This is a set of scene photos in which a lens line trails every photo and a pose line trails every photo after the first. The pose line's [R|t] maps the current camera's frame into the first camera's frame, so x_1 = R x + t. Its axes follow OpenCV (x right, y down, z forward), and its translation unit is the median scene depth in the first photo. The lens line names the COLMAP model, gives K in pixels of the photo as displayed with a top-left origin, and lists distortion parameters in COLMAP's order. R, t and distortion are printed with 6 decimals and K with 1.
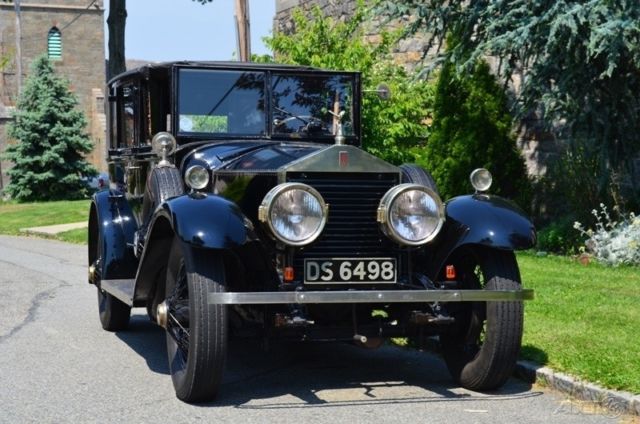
lens RADIAL K [[1370.7, 0, 320.0], [0, 1370.7, 212.0], [0, 0, 1]] dist [0.076028, 0.117400]
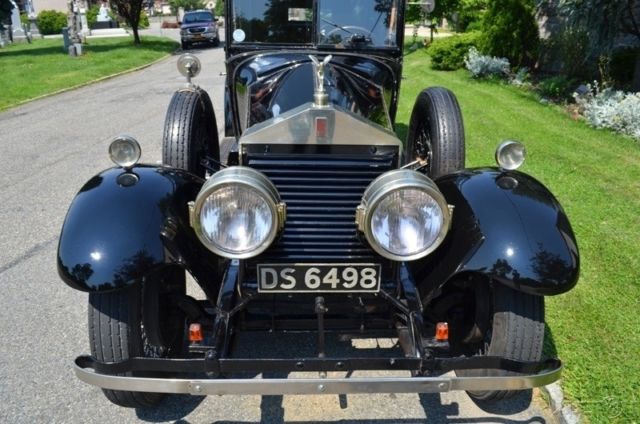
lens RADIAL K [[500.2, 0, 320.0], [0, 500.2, 212.0], [0, 0, 1]] dist [-0.088544, -0.006341]
pose [[0.972908, 0.098179, -0.209311, 0.078085], [-0.016388, 0.932361, 0.361156, -0.094525], [0.230611, -0.347942, 0.908711, 0.749129]]
